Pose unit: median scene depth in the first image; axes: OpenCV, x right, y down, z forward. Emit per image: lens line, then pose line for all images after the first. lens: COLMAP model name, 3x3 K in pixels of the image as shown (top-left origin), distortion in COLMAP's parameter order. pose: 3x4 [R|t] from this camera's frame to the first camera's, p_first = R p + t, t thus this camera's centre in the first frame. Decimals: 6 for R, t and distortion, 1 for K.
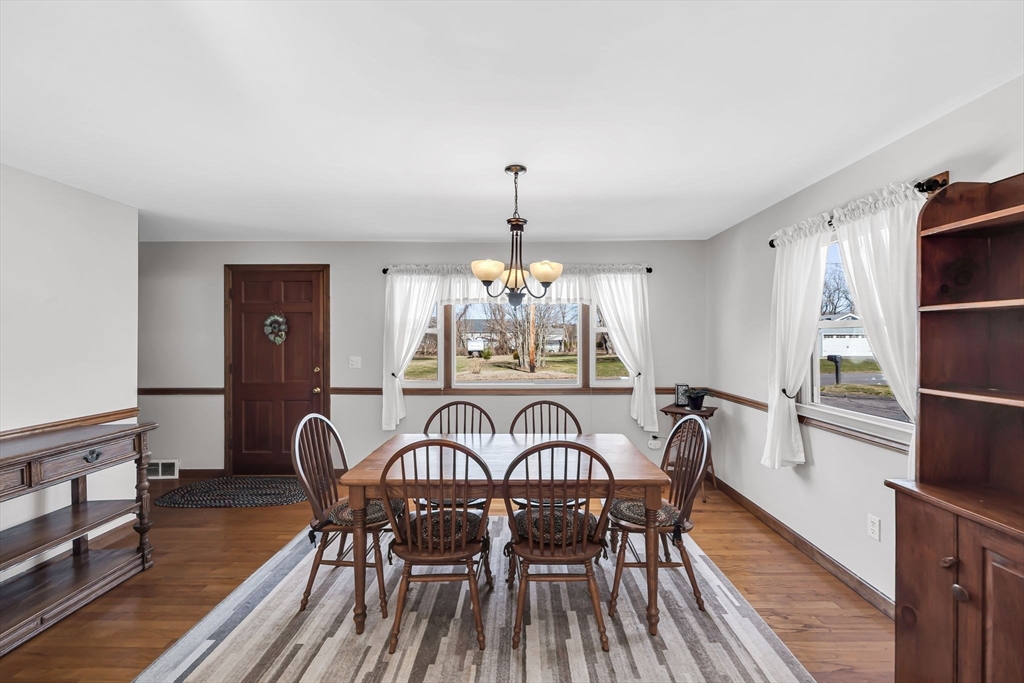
lens RADIAL K [[403.4, 0, 520.2], [0, 403.4, 339.3], [0, 0, 1]] dist [-0.001612, -0.000461]
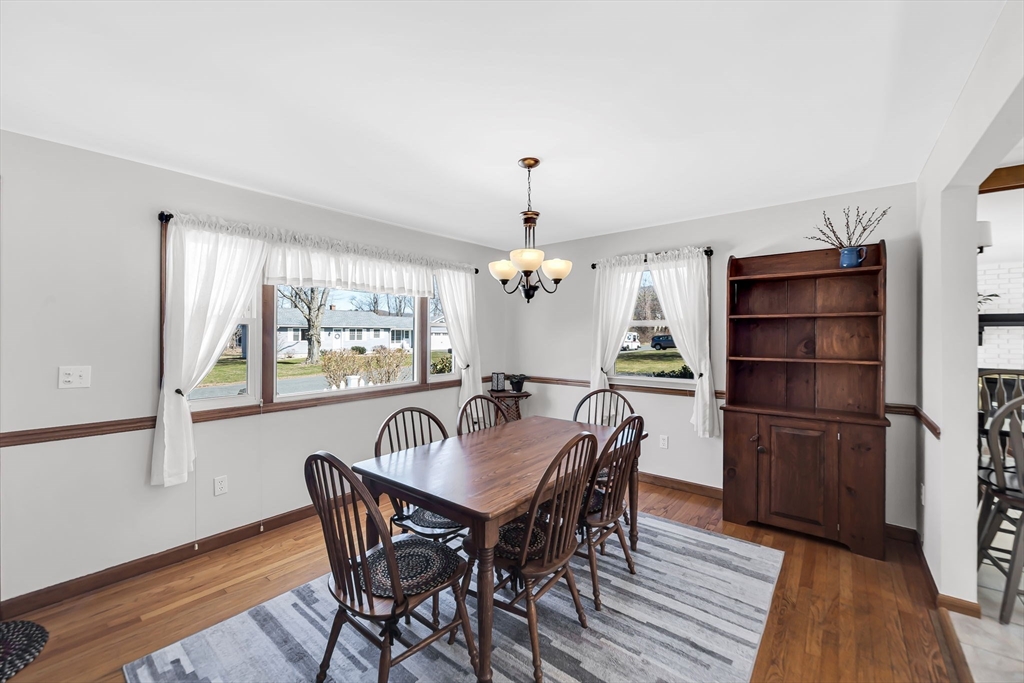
lens RADIAL K [[403.4, 0, 520.2], [0, 403.4, 339.3], [0, 0, 1]] dist [-0.001612, -0.000461]
pose [[0.624656, -0.008181, 0.780857, -0.654319], [0.004480, 0.999966, 0.006893, 0.010233], [-0.780887, -0.000808, 0.624671, 0.311336]]
